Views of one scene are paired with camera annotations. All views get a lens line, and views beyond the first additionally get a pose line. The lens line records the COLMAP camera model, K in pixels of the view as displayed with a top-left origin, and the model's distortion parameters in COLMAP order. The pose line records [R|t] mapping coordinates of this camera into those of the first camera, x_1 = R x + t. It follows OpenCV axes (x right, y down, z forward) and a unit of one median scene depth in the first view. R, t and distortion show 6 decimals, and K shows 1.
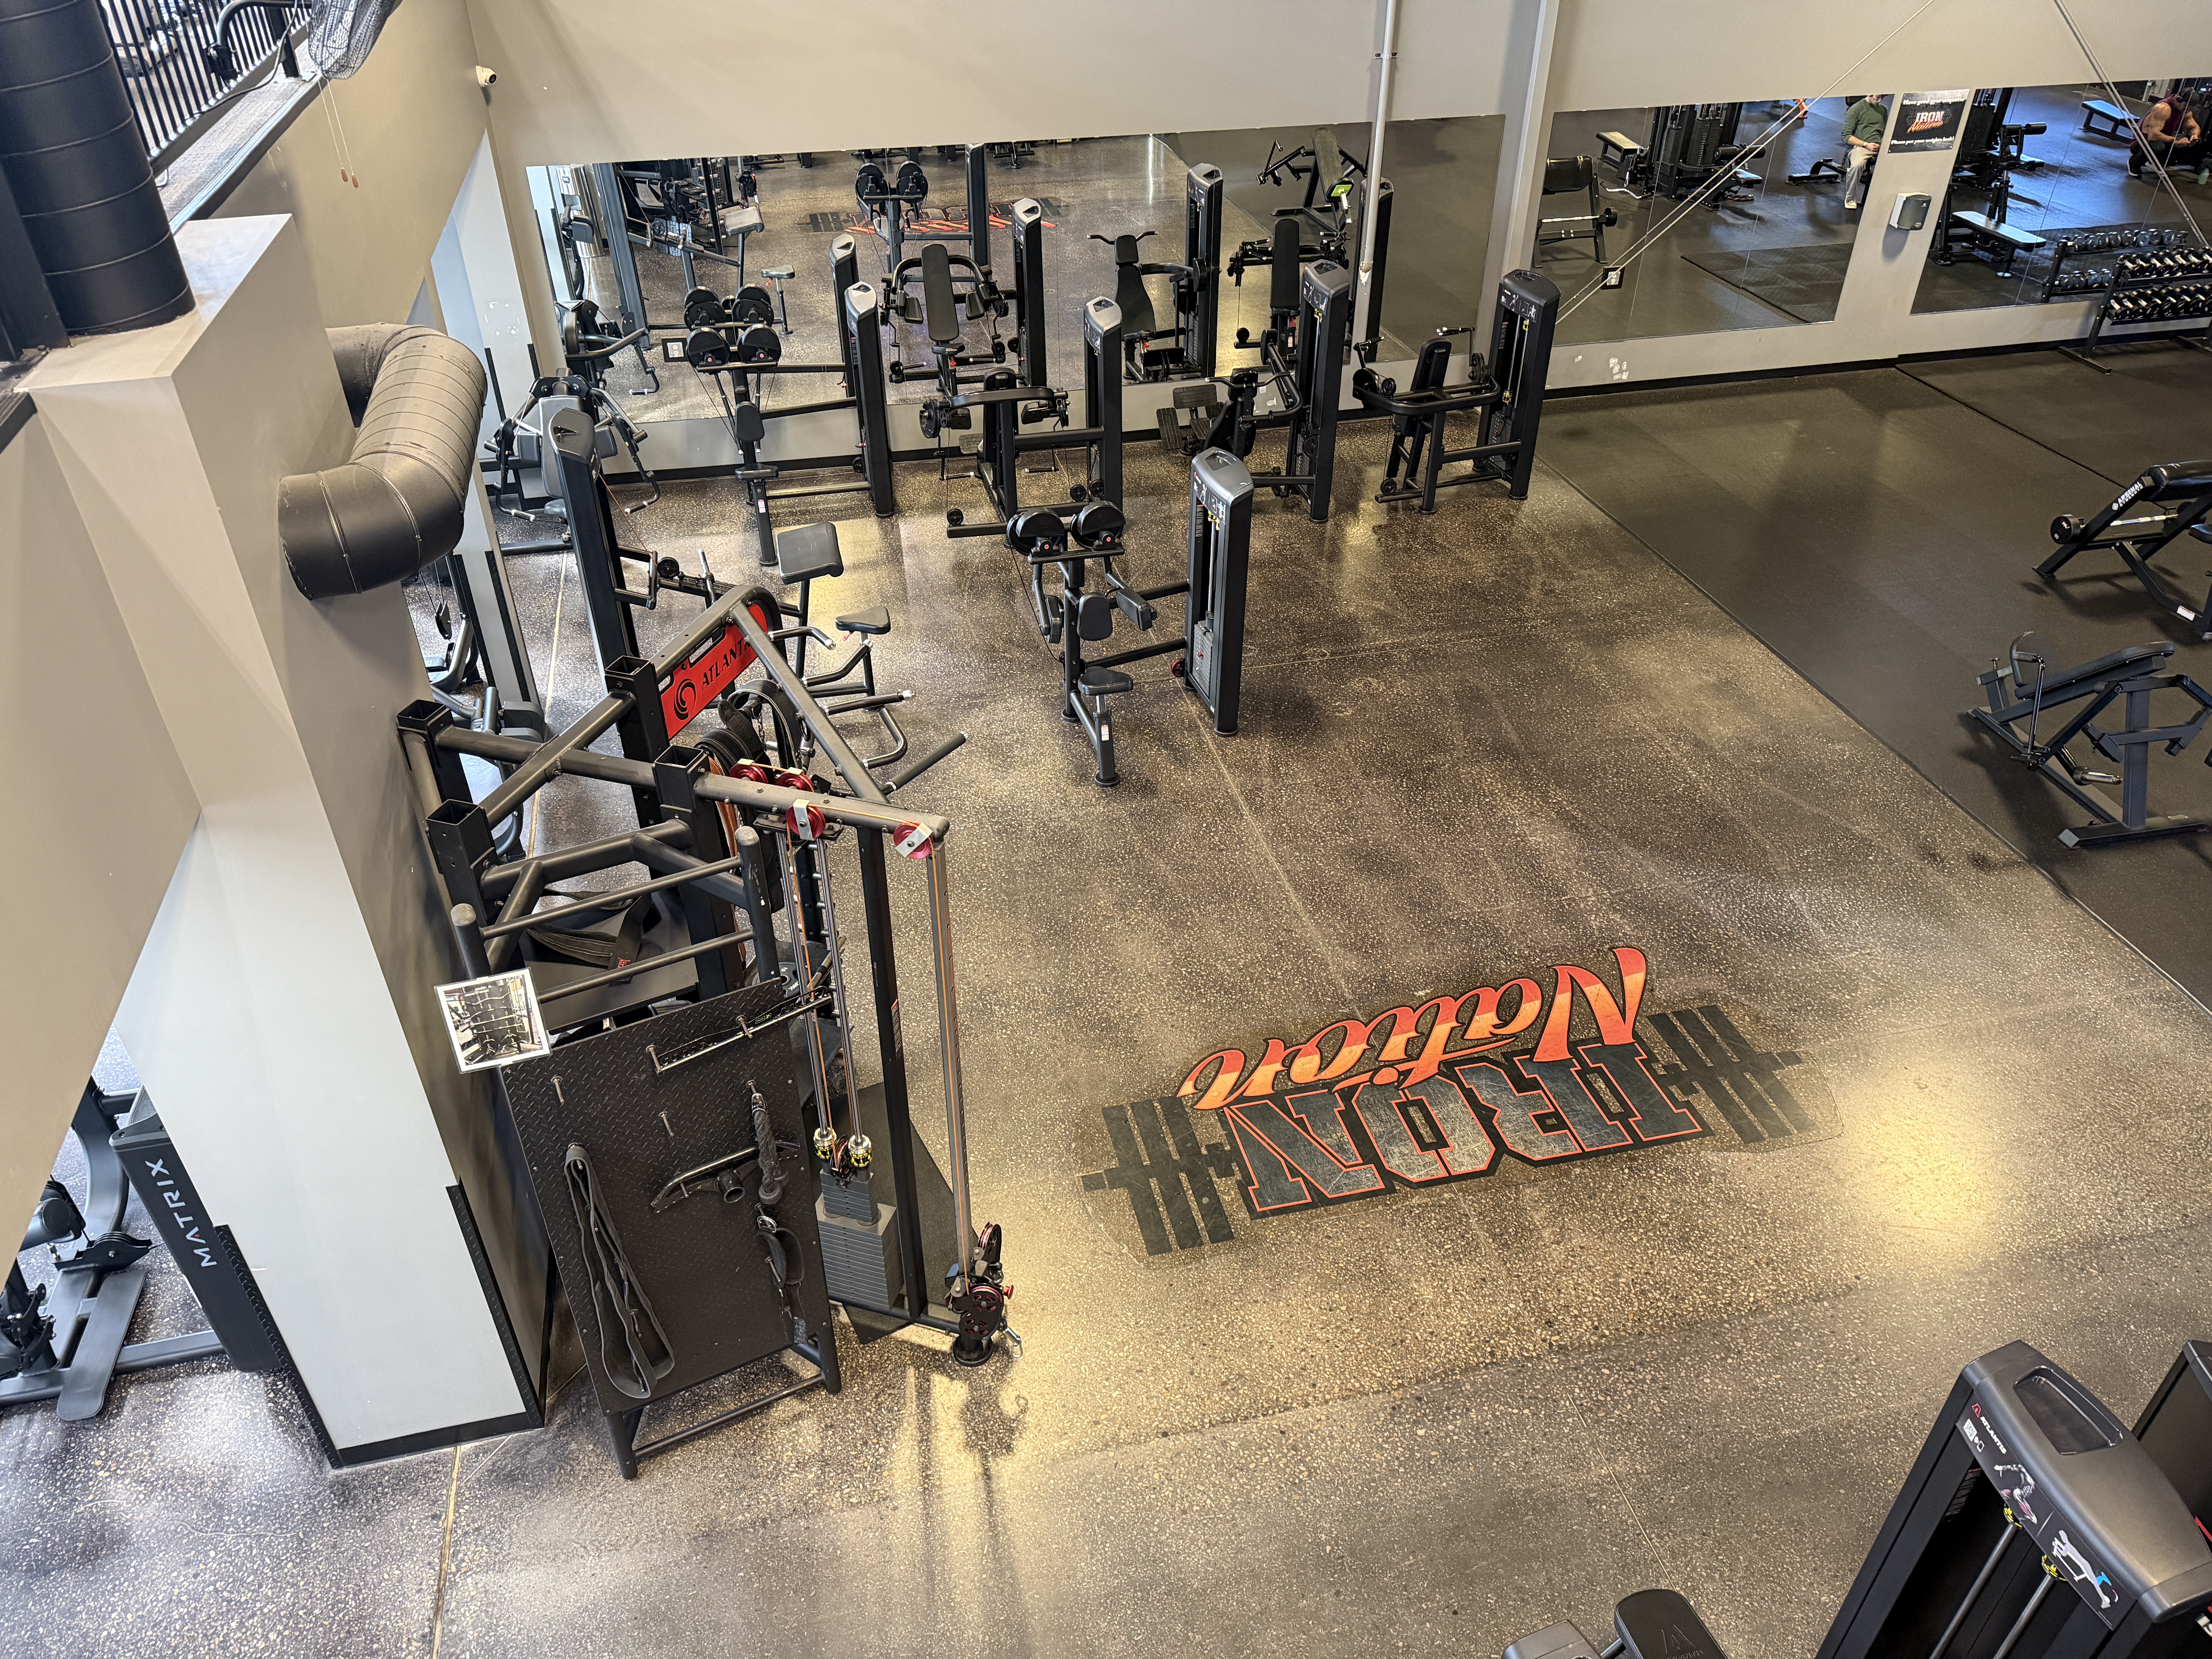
lens RADIAL K [[1558.0, 0, 1106.0], [0, 1558.0, 829.5], [0, 0, 1]] dist [-0.001629, -0.005736]
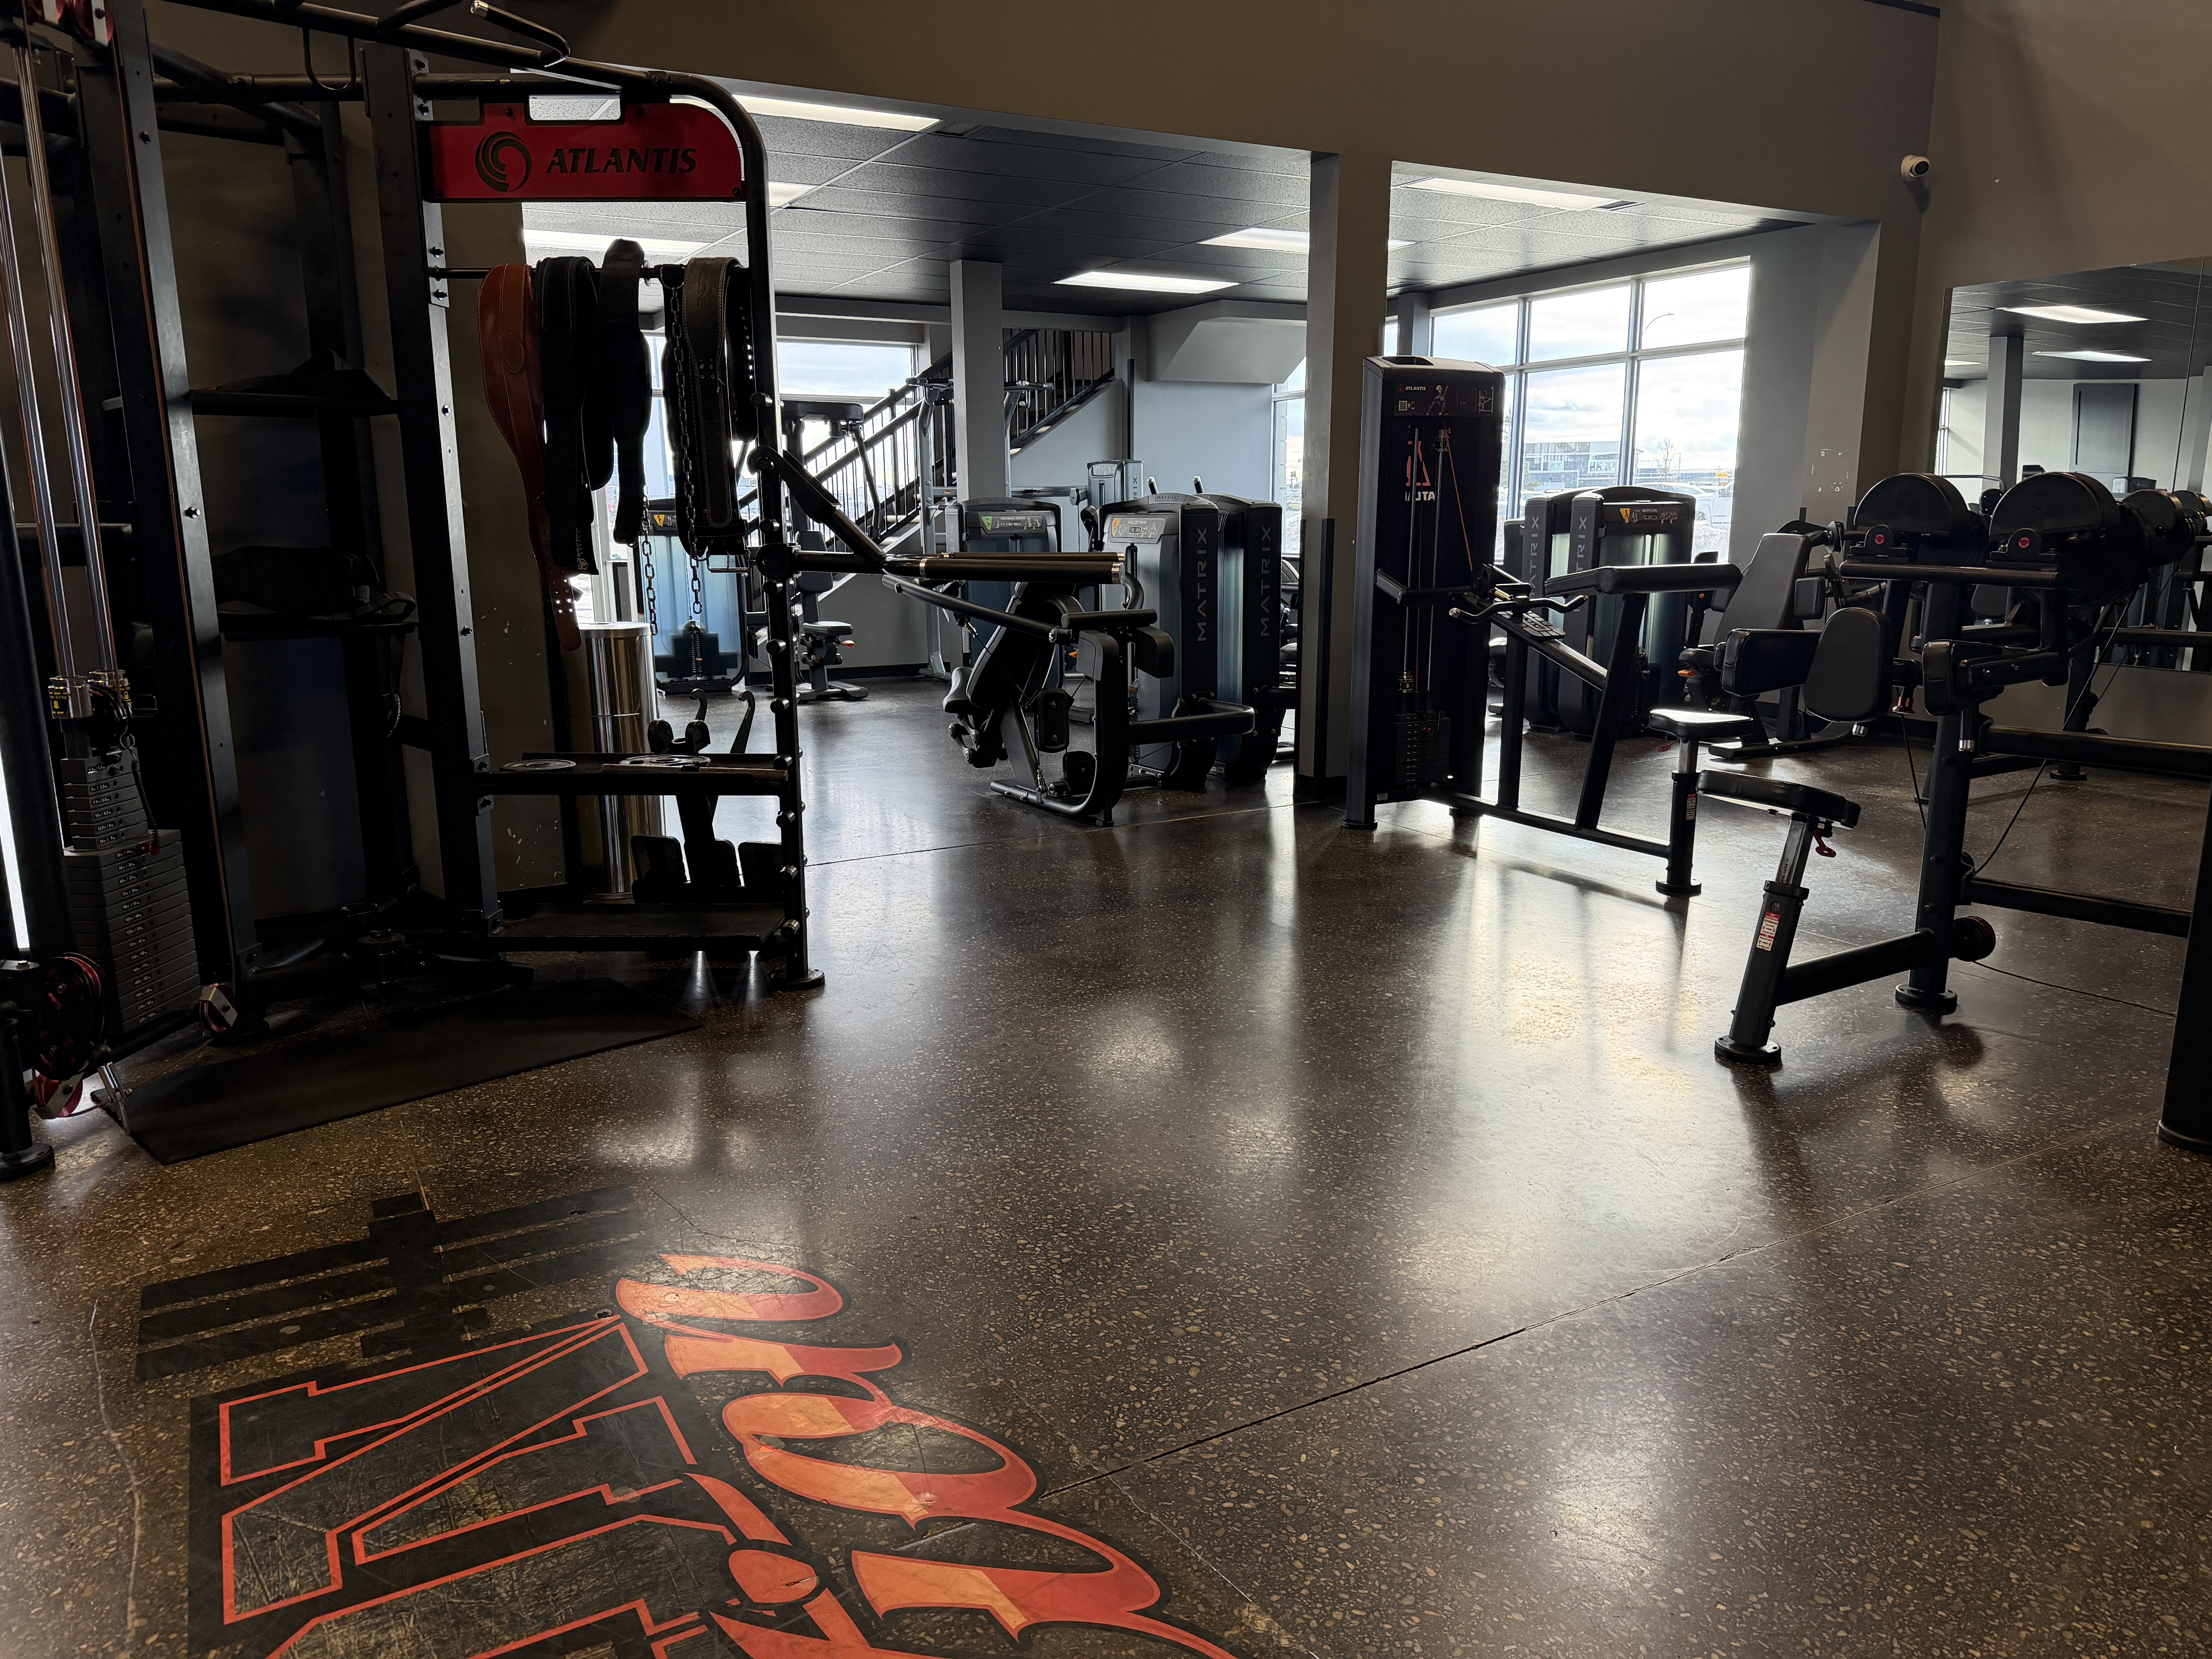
lens RADIAL K [[1564.9, 0, 1106.0], [0, 1564.9, 829.5], [0, 0, 1]] dist [0.005098, -0.001875]
pose [[0.276013, 0.195558, -0.941049, 0.449895], [-0.554333, 0.832230, 0.010356, 0.010411], [0.785195, 0.518797, 0.338111, 0.910740]]
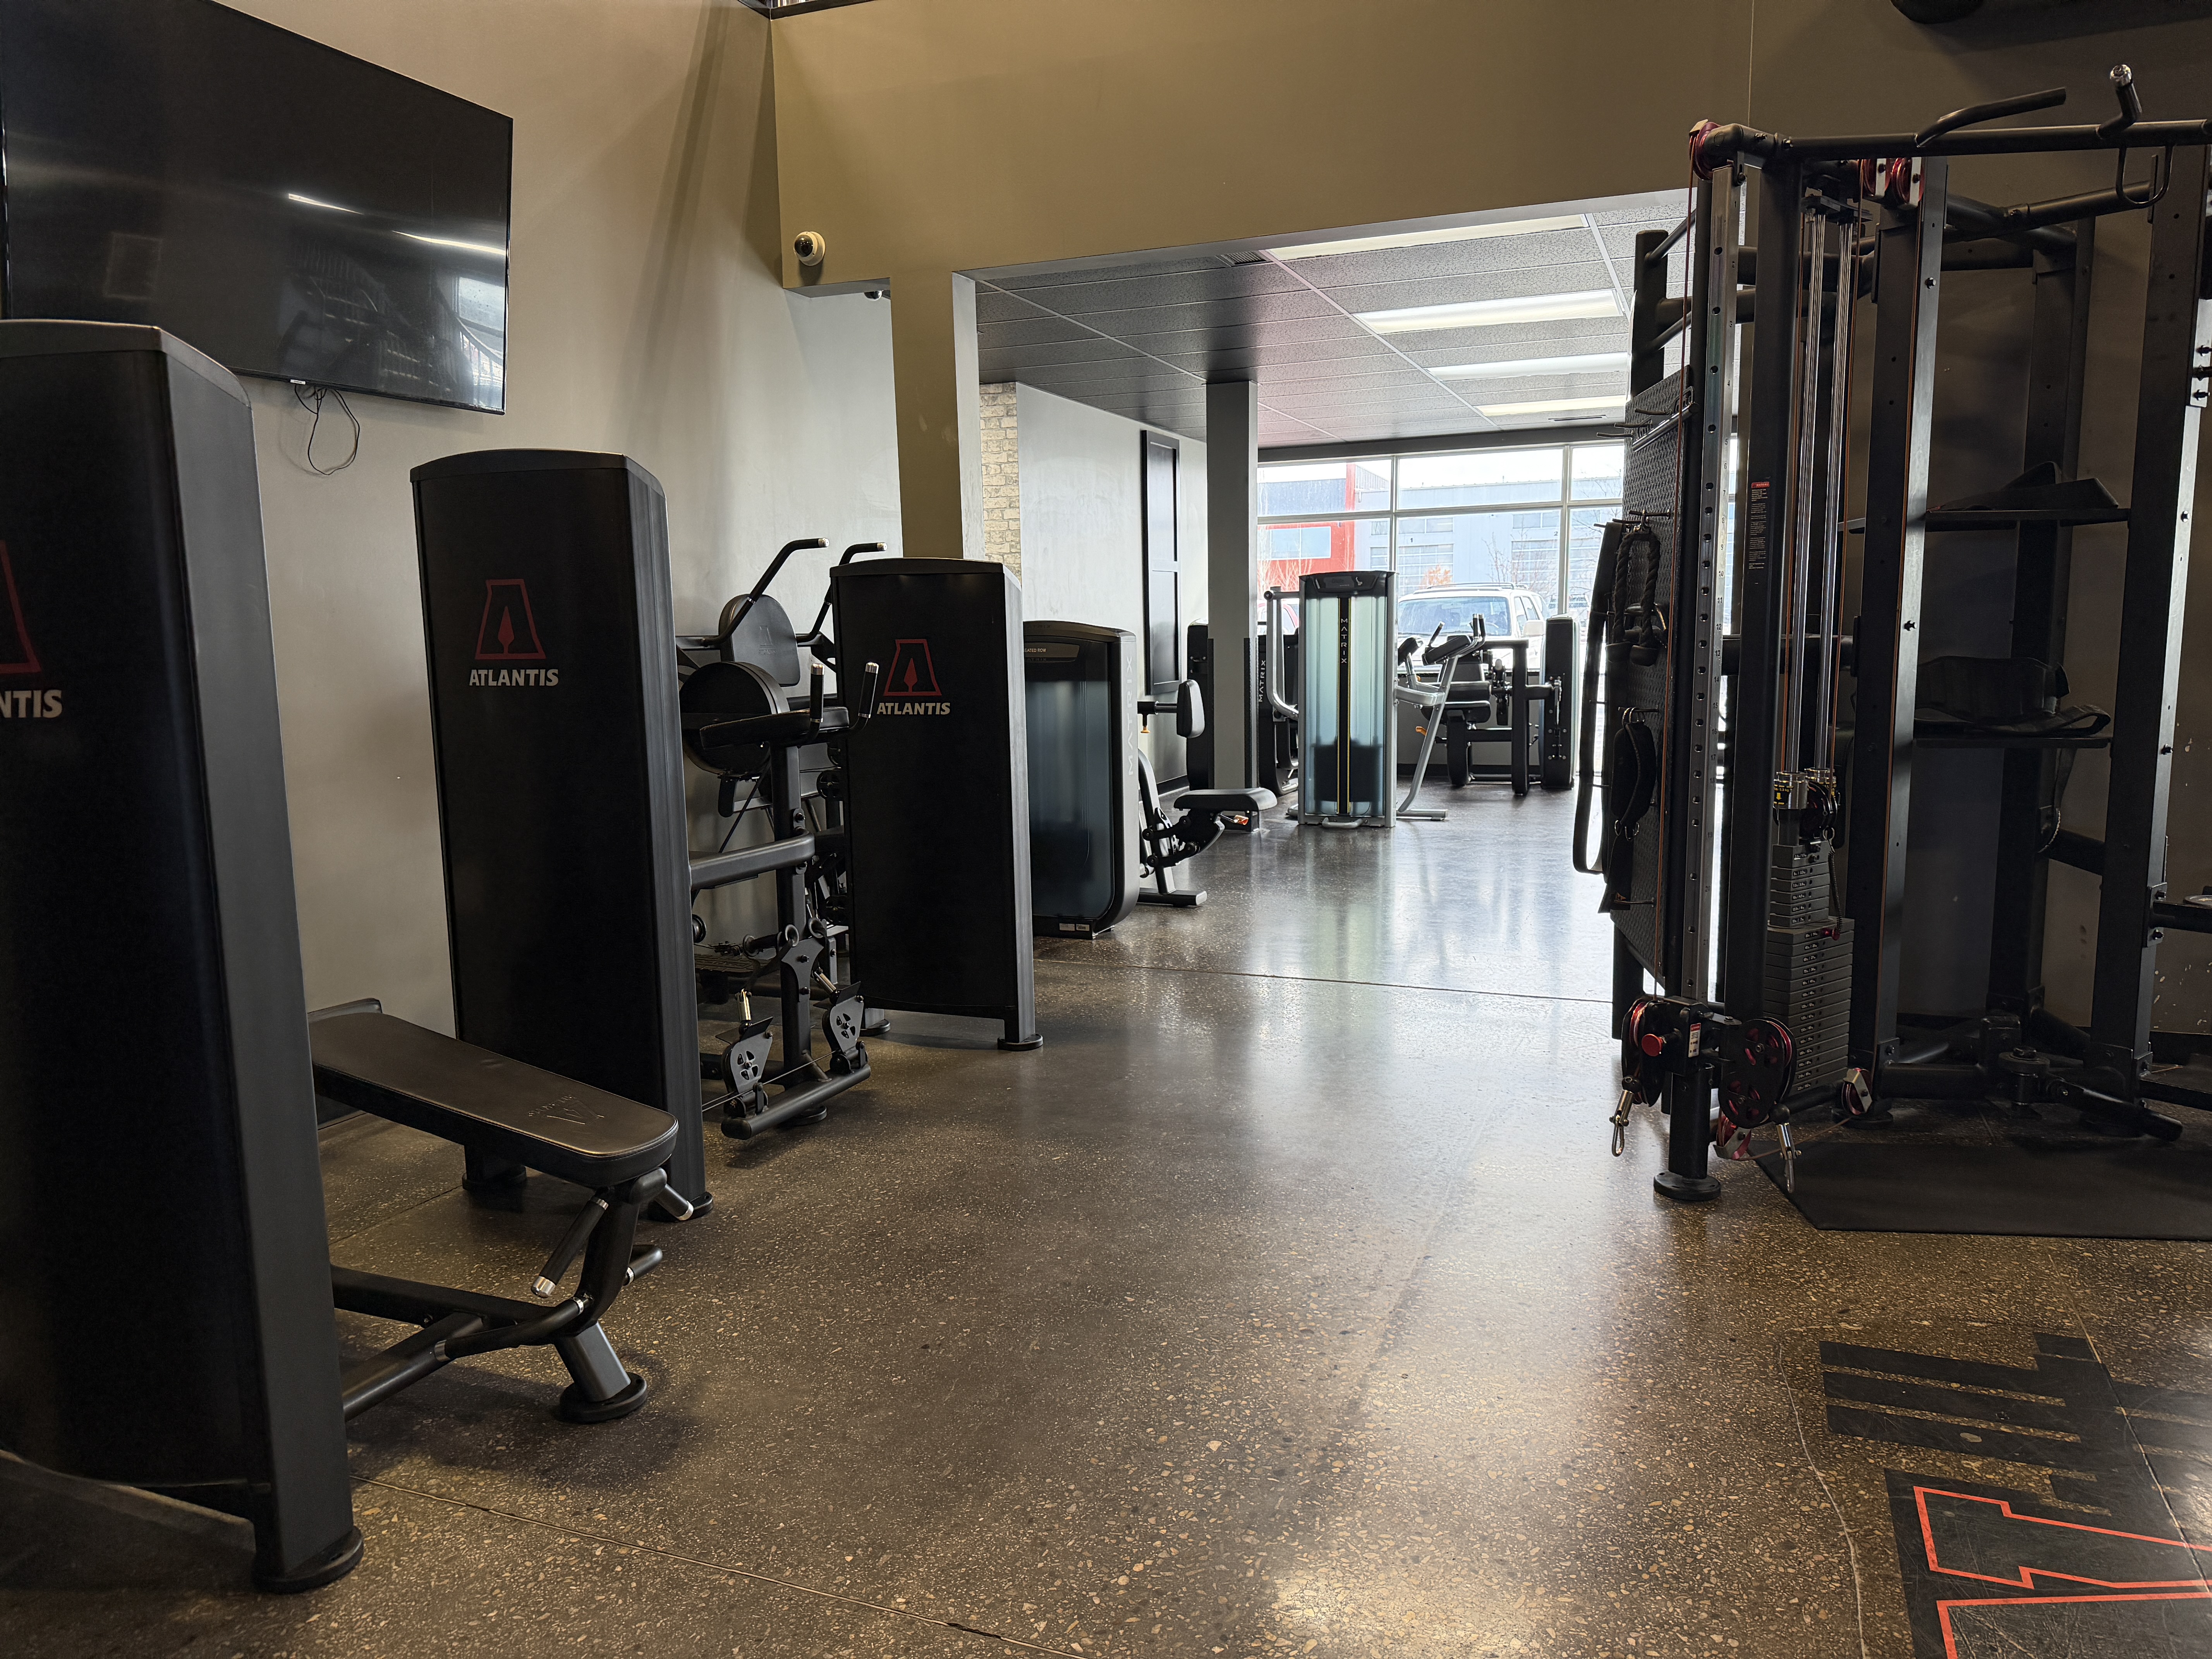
lens RADIAL K [[1558.0, 0, 1106.0], [0, 1558.0, 829.5], [0, 0, 1]] dist [-0.001629, -0.005736]
pose [[-0.578244, 0.120593, -0.806902, 0.471445], [-0.461136, 0.767575, 0.445177, 0.039703], [0.673043, 0.629513, -0.388236, 0.858563]]
